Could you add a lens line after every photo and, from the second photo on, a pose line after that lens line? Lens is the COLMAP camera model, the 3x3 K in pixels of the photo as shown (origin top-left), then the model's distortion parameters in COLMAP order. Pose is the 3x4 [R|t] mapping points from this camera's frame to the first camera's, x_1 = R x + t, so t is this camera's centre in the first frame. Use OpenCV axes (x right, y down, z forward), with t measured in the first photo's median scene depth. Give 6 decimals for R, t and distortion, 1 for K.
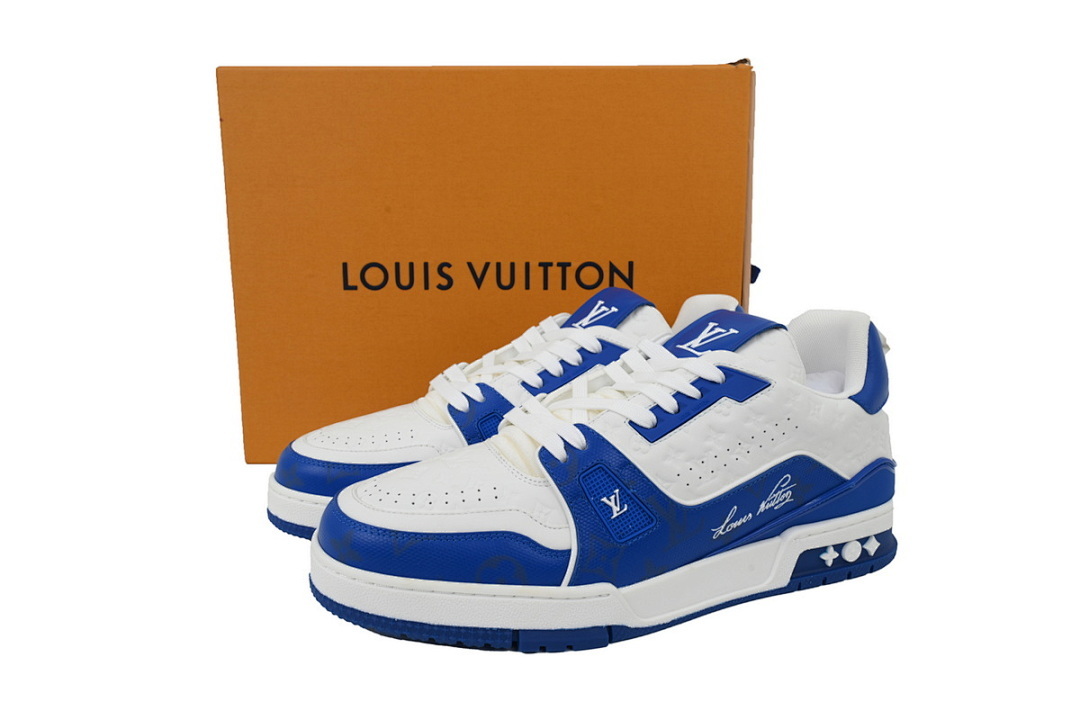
lens RADIAL K [[773.7, 0, 535.9], [0, 773.7, 362.4], [0, 0, 1]] dist [-0.026422, -0.004049]
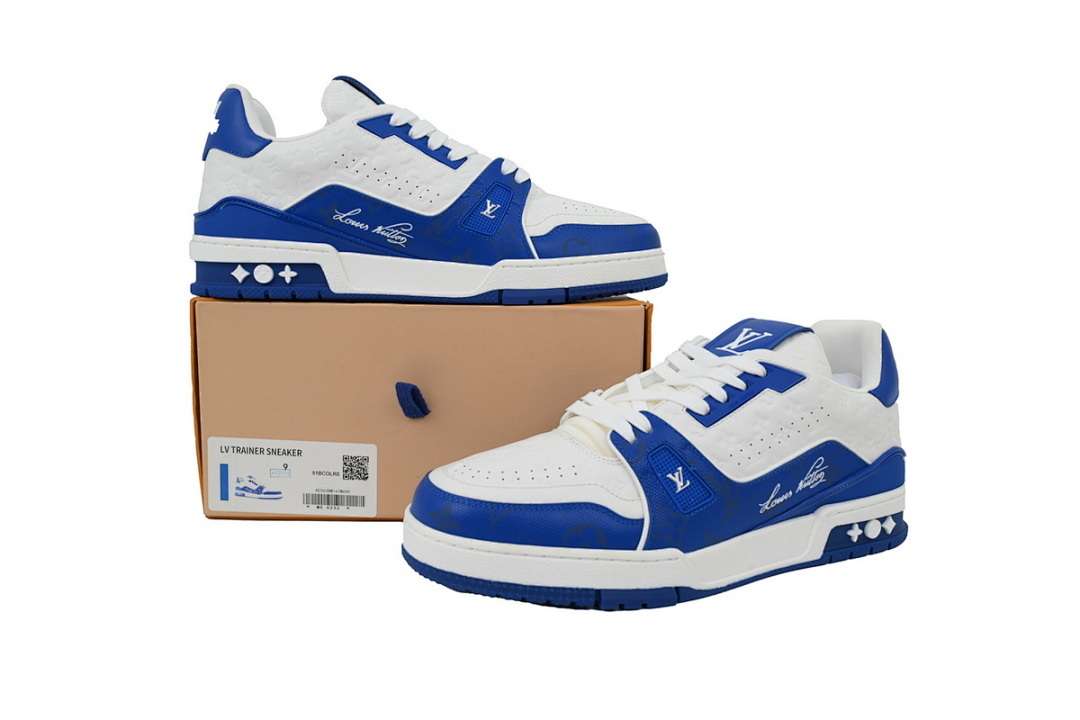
lens RADIAL K [[773.7, 0, 536.3], [0, 773.7, 362.3], [0, 0, 1]] dist [-0.026422, -0.004049]
pose [[0.998335, 0.003017, 0.057600, -0.164572], [0.000333, 0.998313, -0.058061, 0.073260], [-0.057678, 0.057984, 0.996650, -0.123019]]
